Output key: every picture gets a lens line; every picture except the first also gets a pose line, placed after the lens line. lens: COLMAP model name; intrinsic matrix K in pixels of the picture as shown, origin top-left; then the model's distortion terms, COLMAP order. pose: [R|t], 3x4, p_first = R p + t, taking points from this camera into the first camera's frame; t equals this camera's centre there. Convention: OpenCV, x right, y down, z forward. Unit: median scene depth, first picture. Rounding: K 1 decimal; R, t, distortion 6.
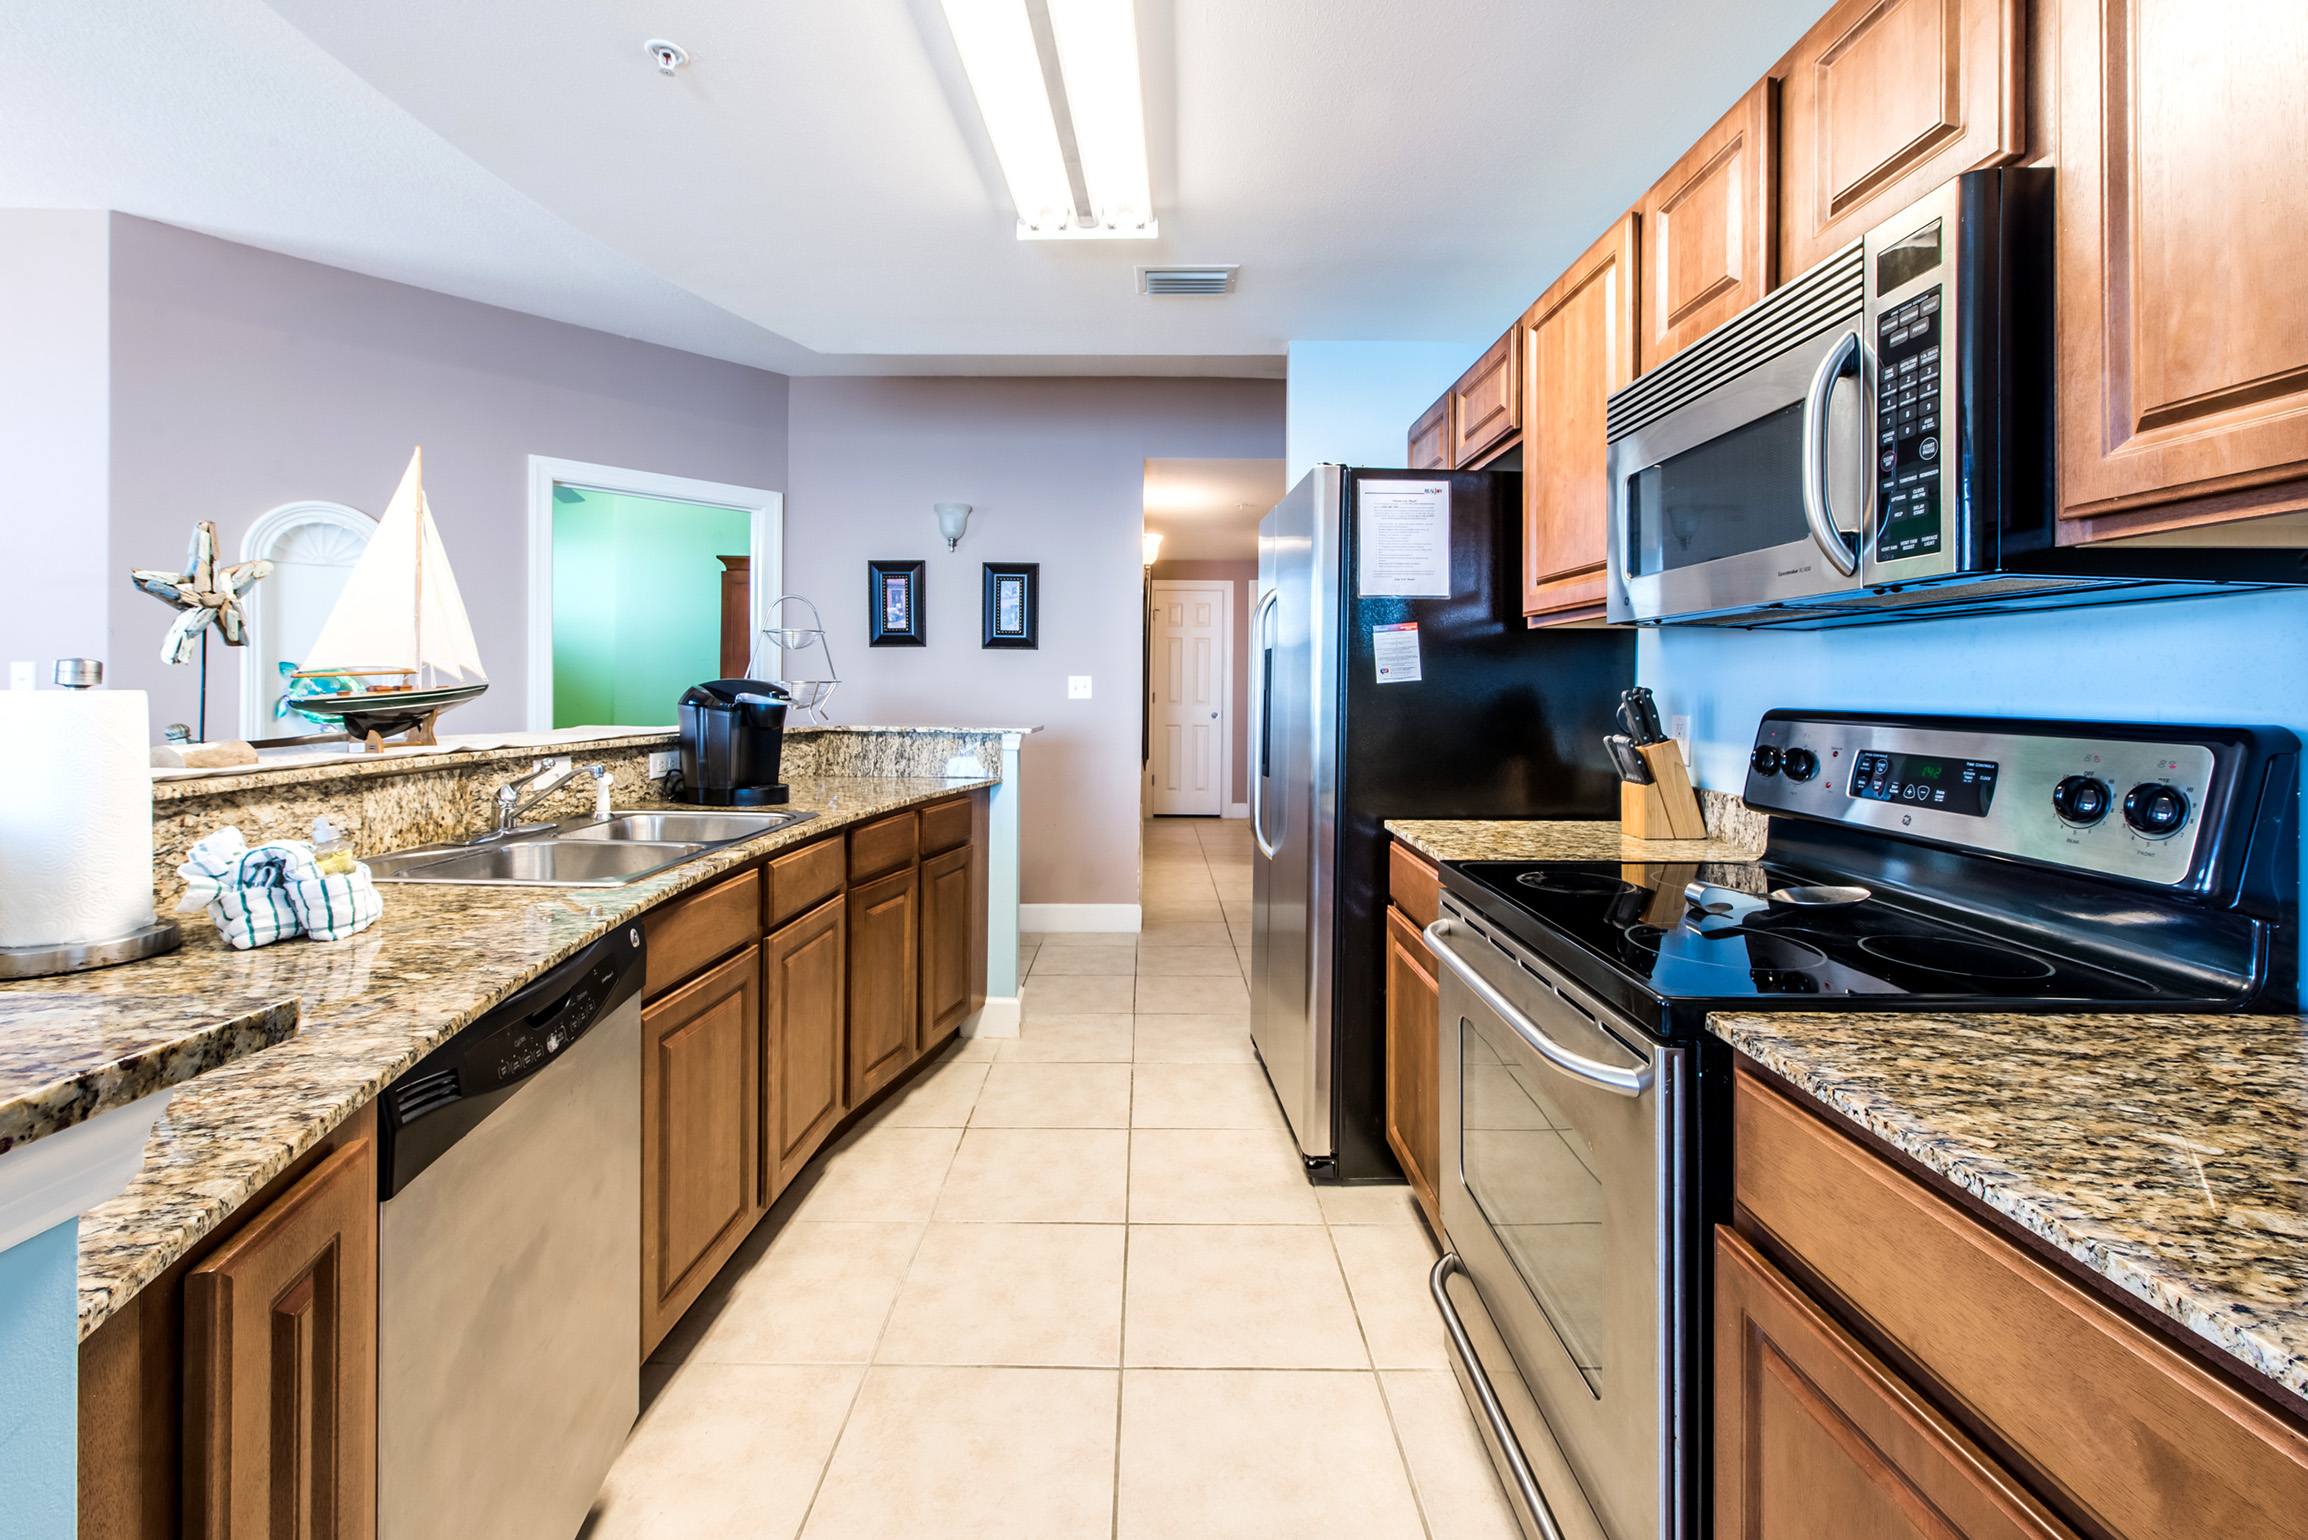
lens RADIAL K [[928.1, 0, 1151.5], [0, 928.1, 688.9], [0, 0, 1]] dist [-0.002067, -0.000283]
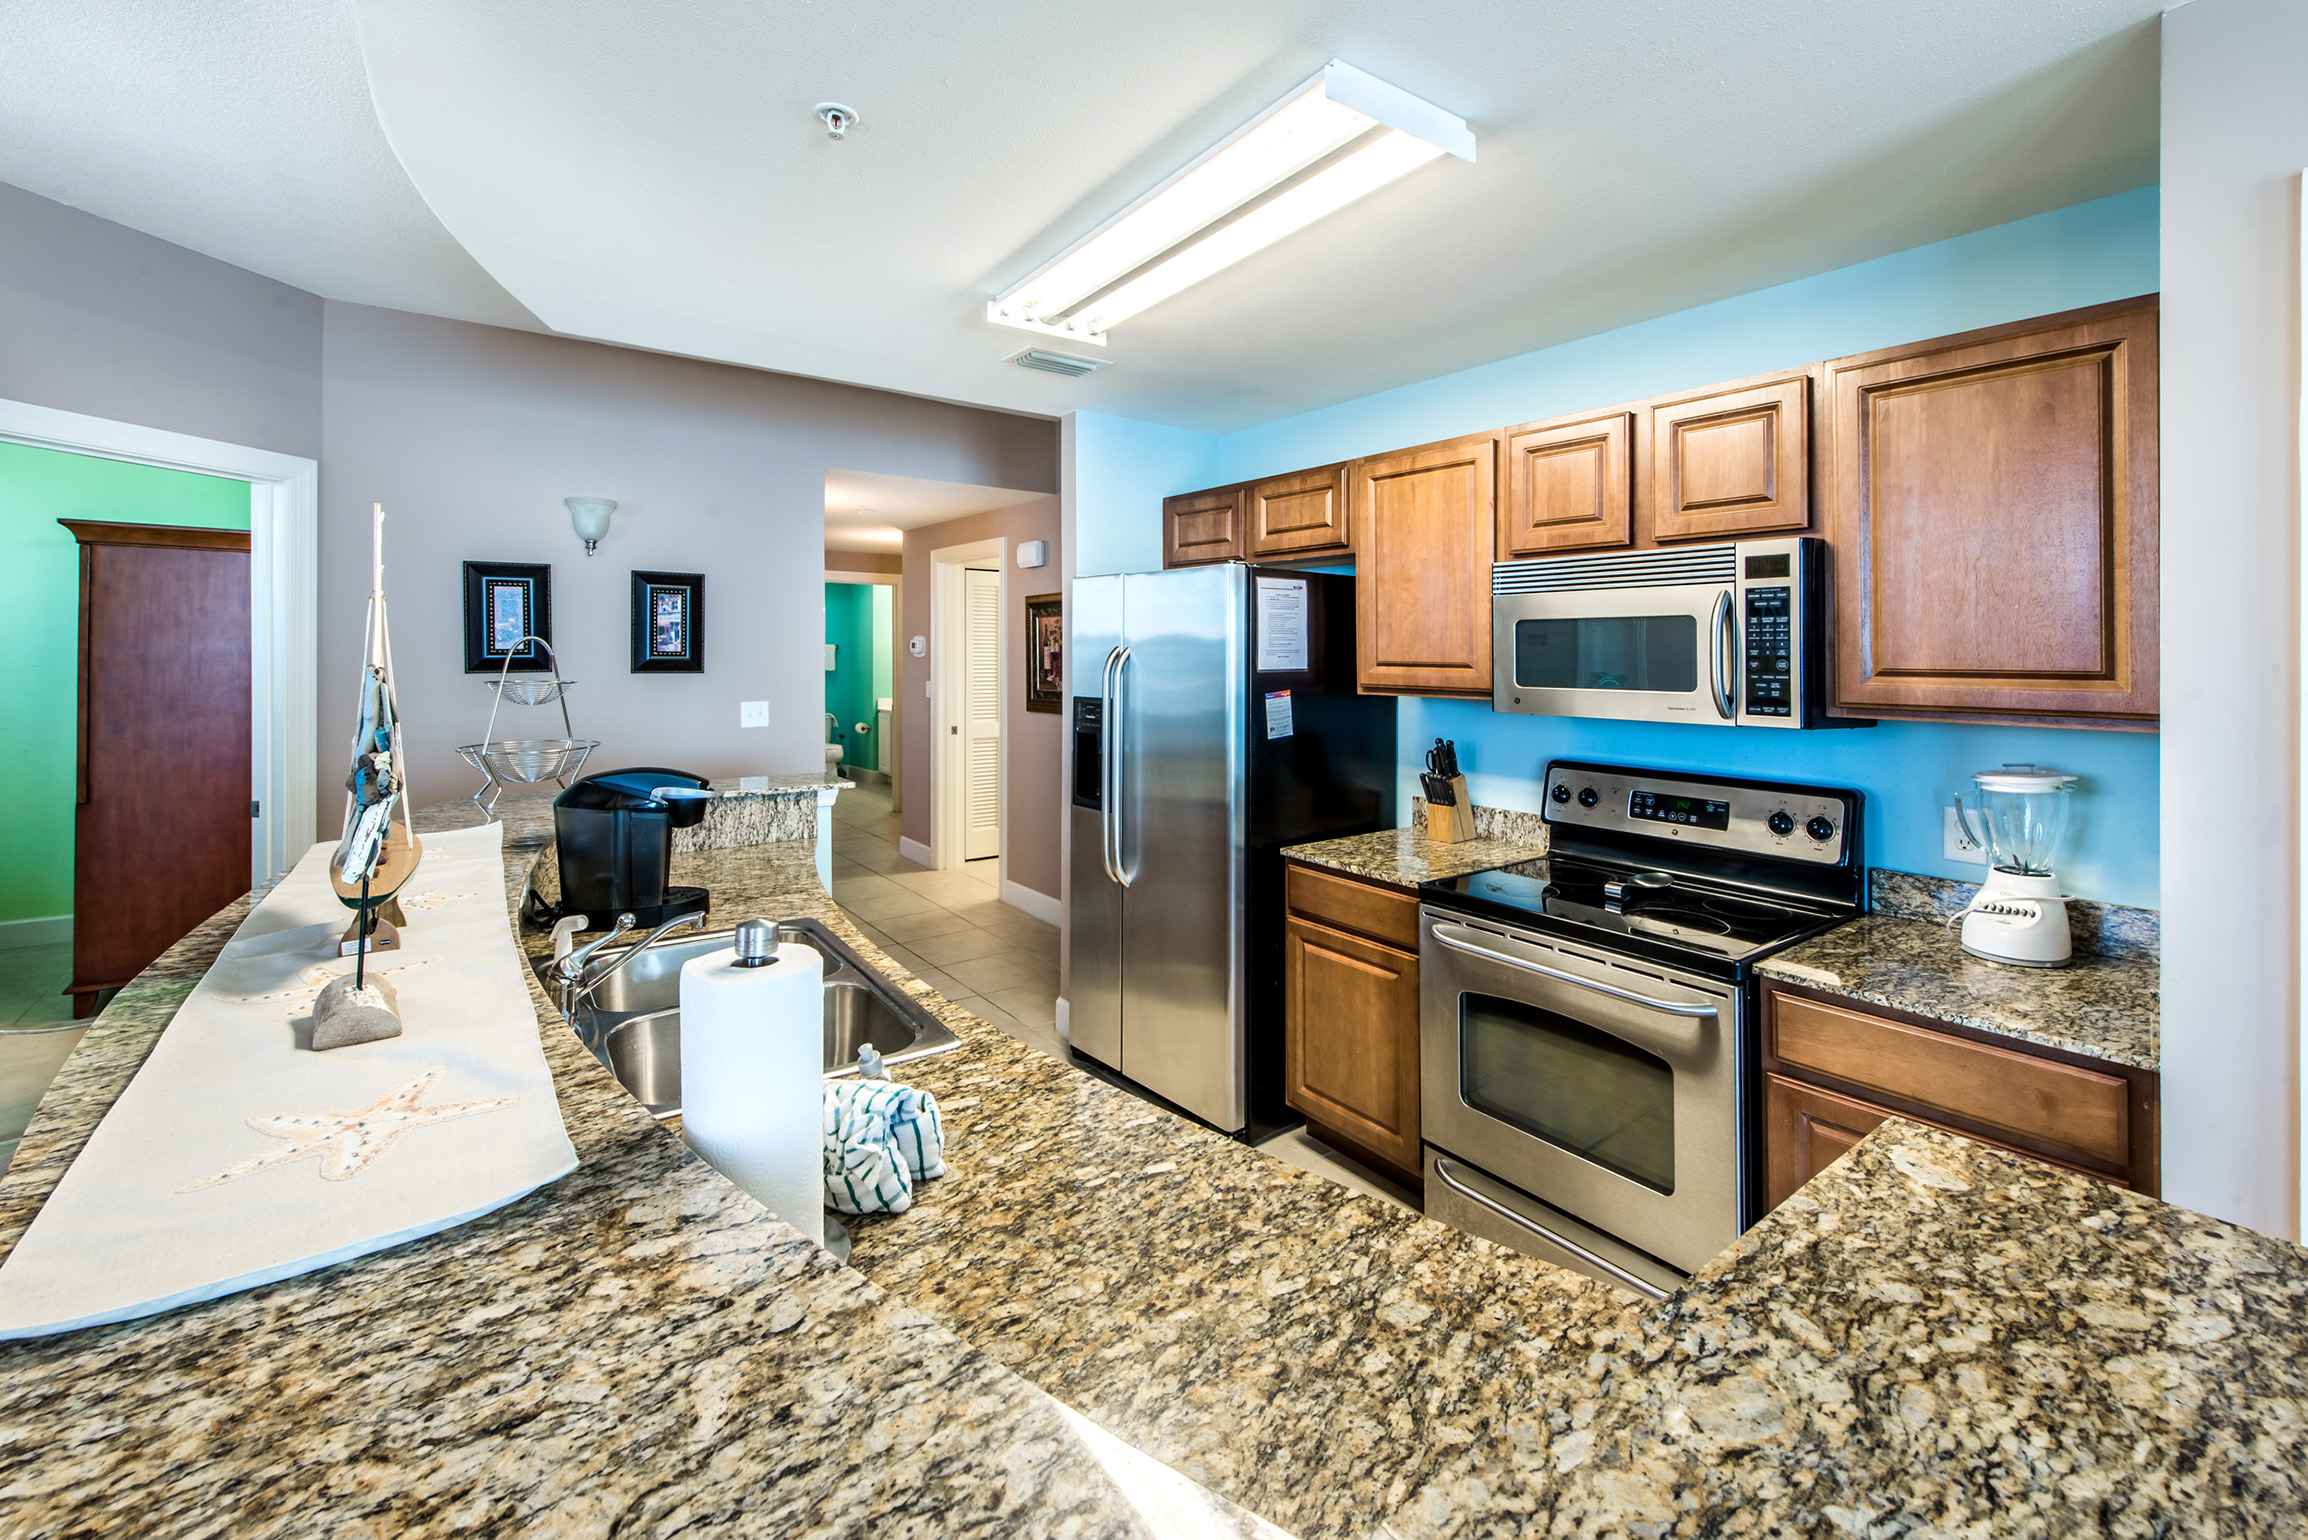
lens RADIAL K [[946.5, 0, 1157.6], [0, 946.5, 646.1], [0, 0, 1]] dist [0.001684, -0.000206]
pose [[0.807390, 0.001353, 0.590016, -1.032510], [0.004117, 0.999960, -0.007928, -0.199864], [-0.590003, 0.008830, 0.807352, 0.088944]]
